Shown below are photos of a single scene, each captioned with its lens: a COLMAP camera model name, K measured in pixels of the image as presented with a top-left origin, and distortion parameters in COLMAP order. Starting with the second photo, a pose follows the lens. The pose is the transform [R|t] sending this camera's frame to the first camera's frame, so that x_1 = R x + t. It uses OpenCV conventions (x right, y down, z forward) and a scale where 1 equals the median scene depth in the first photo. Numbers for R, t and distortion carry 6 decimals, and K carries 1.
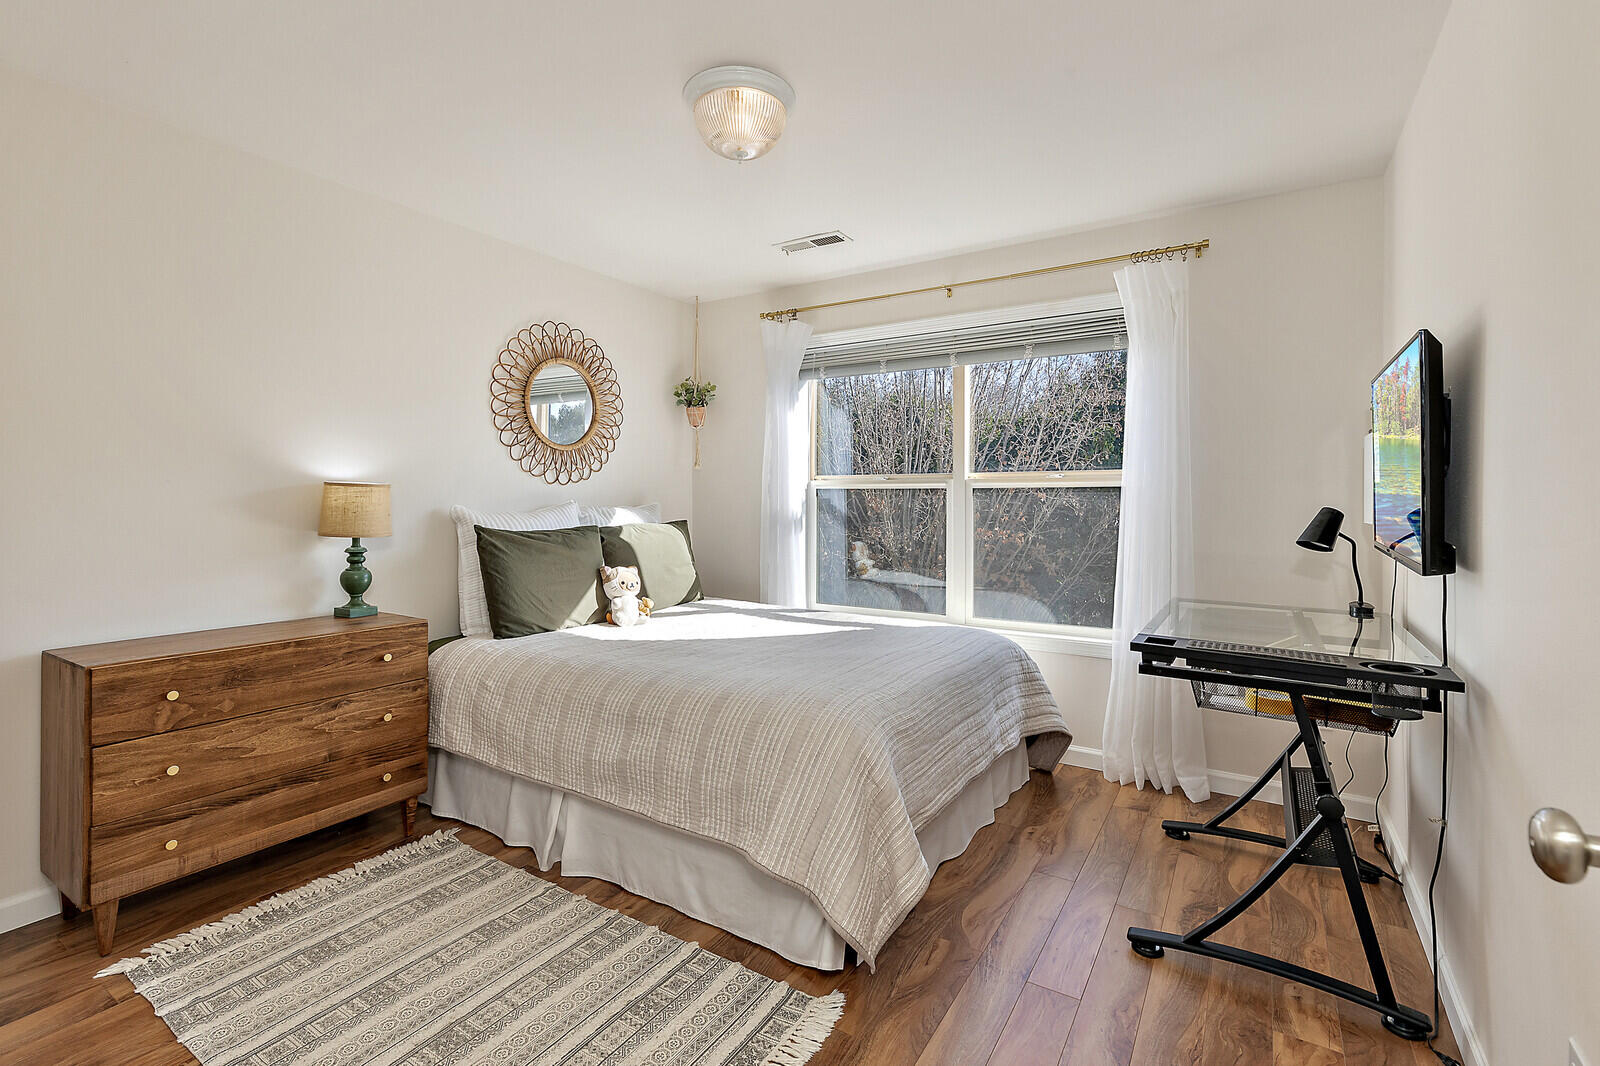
lens RADIAL K [[738.1, 0, 796.0], [0, 738.1, 484.4], [0, 0, 1]] dist [0.009692, -0.000500]
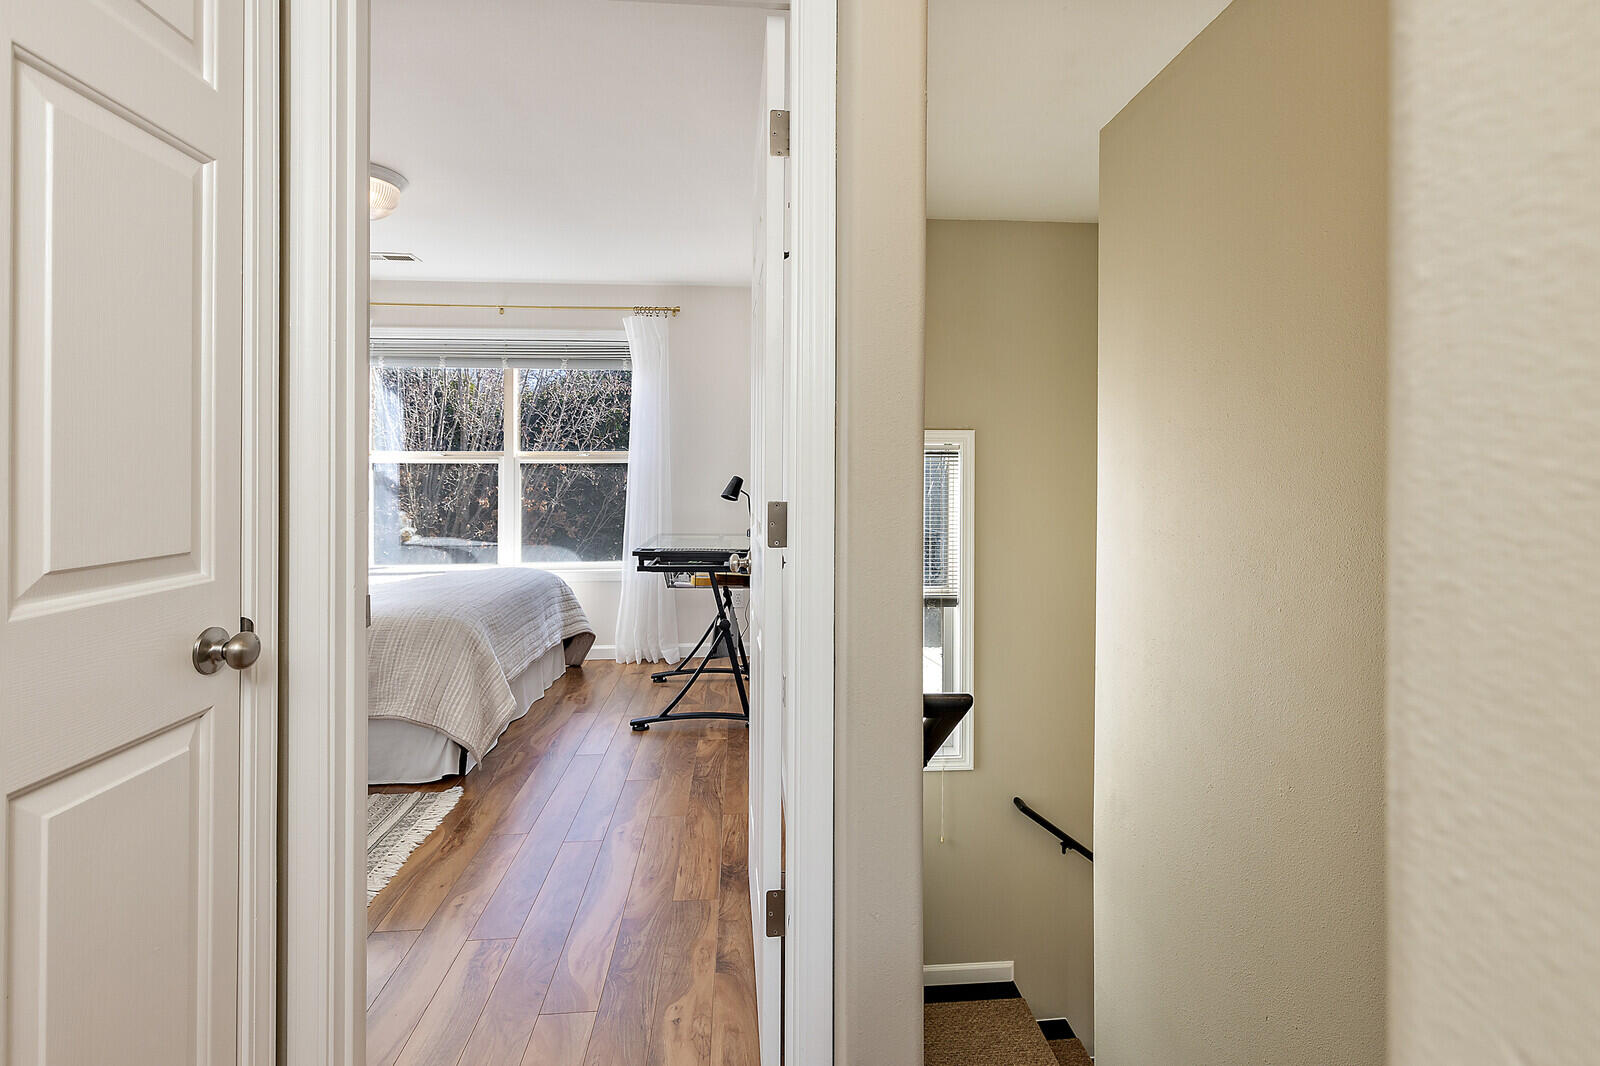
lens RADIAL K [[738.1, 0, 796.0], [0, 738.1, 484.4], [0, 0, 1]] dist [0.009692, -0.000500]
pose [[0.803209, -0.012768, 0.595560, -0.176909], [-0.009595, 0.999363, 0.034366, -0.008943], [-0.595620, -0.033317, 0.802575, -0.401811]]
